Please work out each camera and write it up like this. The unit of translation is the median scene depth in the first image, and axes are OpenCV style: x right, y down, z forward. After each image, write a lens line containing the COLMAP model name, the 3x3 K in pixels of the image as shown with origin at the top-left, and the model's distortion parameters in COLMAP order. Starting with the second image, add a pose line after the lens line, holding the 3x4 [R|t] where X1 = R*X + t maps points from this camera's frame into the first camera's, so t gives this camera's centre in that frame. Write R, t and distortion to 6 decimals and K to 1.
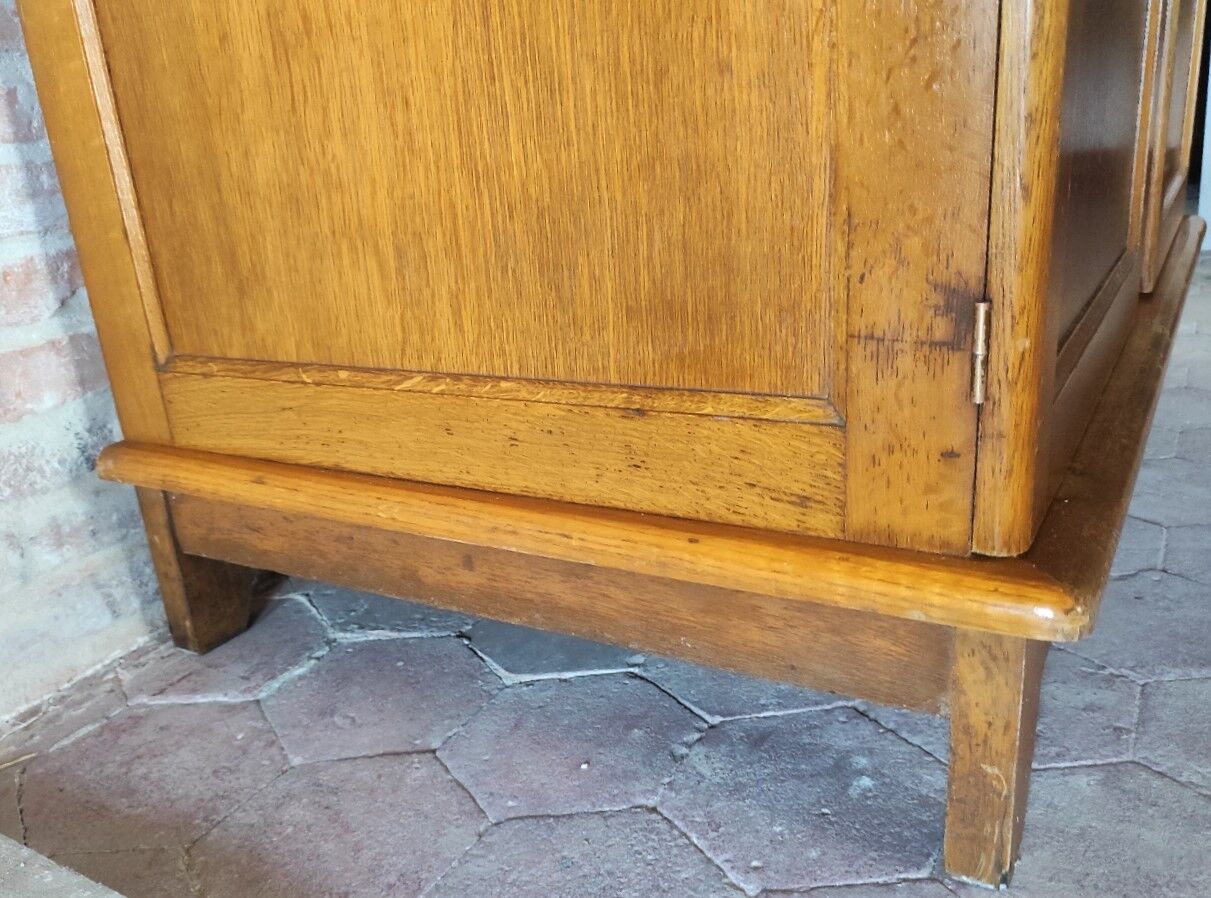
lens RADIAL K [[986.5, 0, 605.5], [0, 986.5, 449.0], [0, 0, 1]] dist [0.001292, 0.000446]
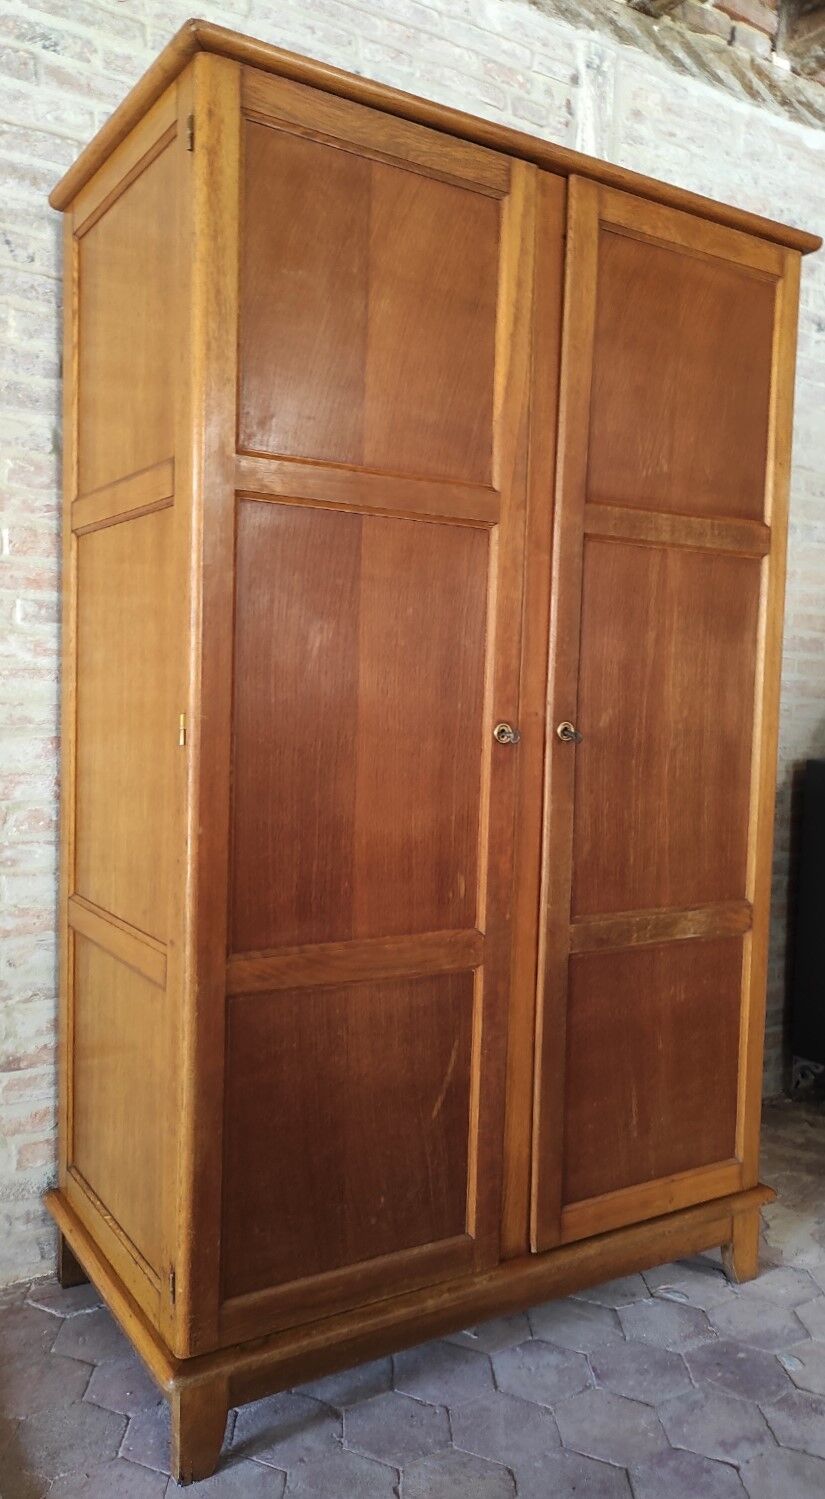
lens RADIAL K [[1143.7, 0, 412.3], [0, 1143.7, 761.7], [0, 0, 1]] dist [0.045205, -0.053651]
pose [[0.870306, 0.131361, -0.474670, 1.502795], [-0.244552, 0.951829, -0.184975, -0.705030], [0.427506, 0.277067, 0.860507, -1.383175]]
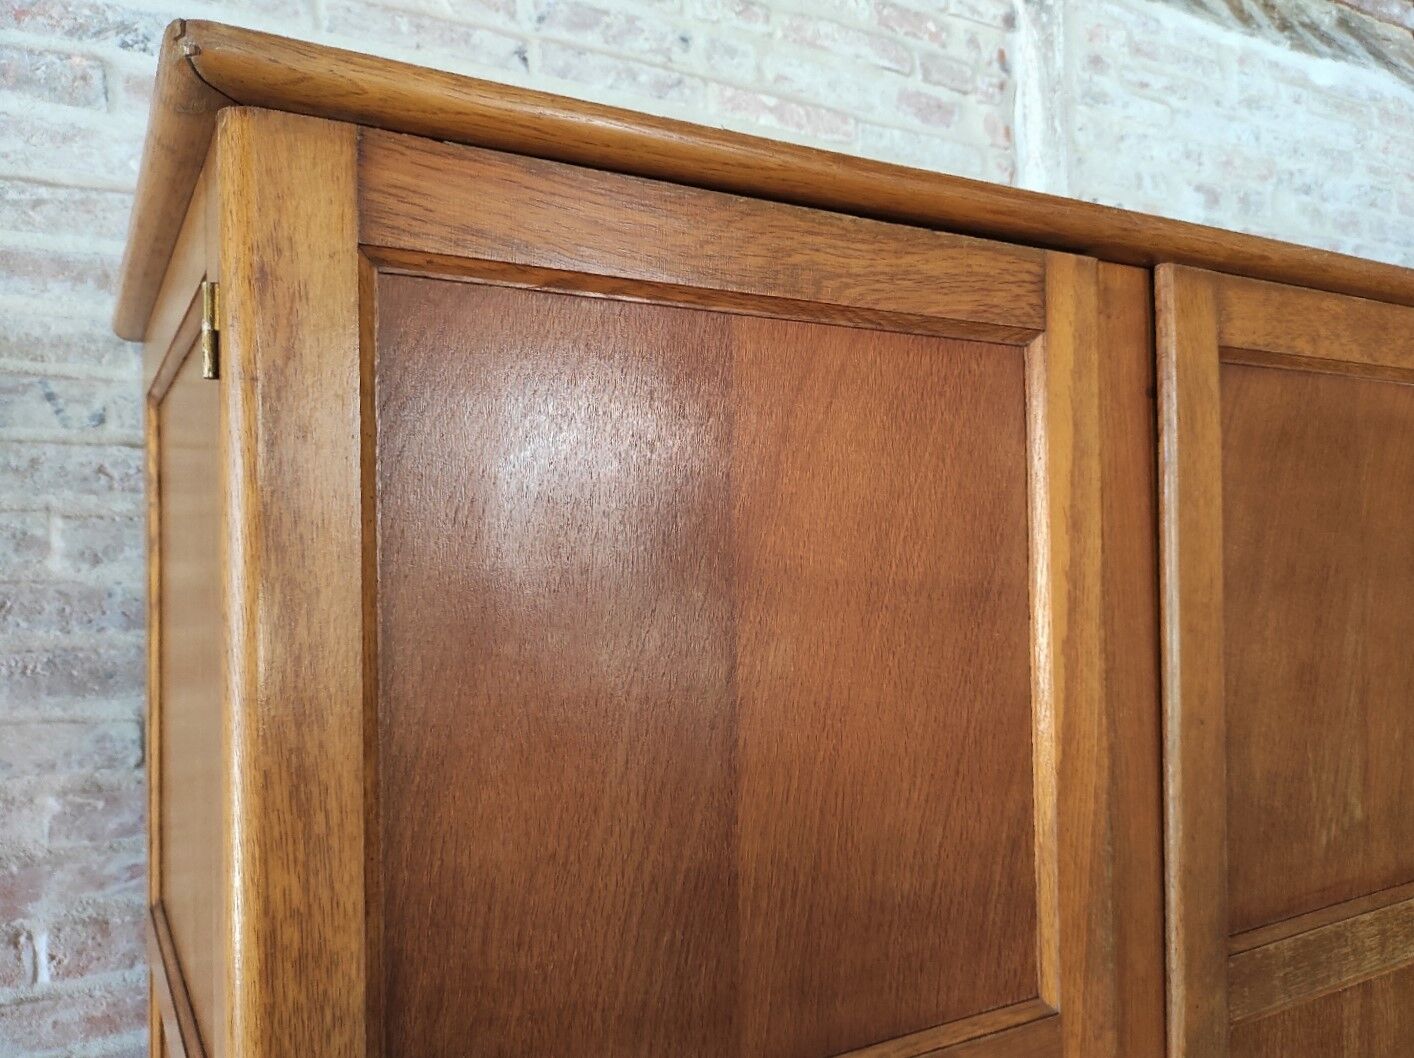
lens RADIAL K [[1104.9, 0, 716.7], [0, 1104.9, 528.3], [0, 0, 1]] dist [0.038639, -0.055296]
pose [[0.856144, 0.052557, -0.514057, 0.672307], [-0.212104, 0.942889, -0.256852, -1.812795], [0.471200, 0.328936, 0.818396, -0.480306]]
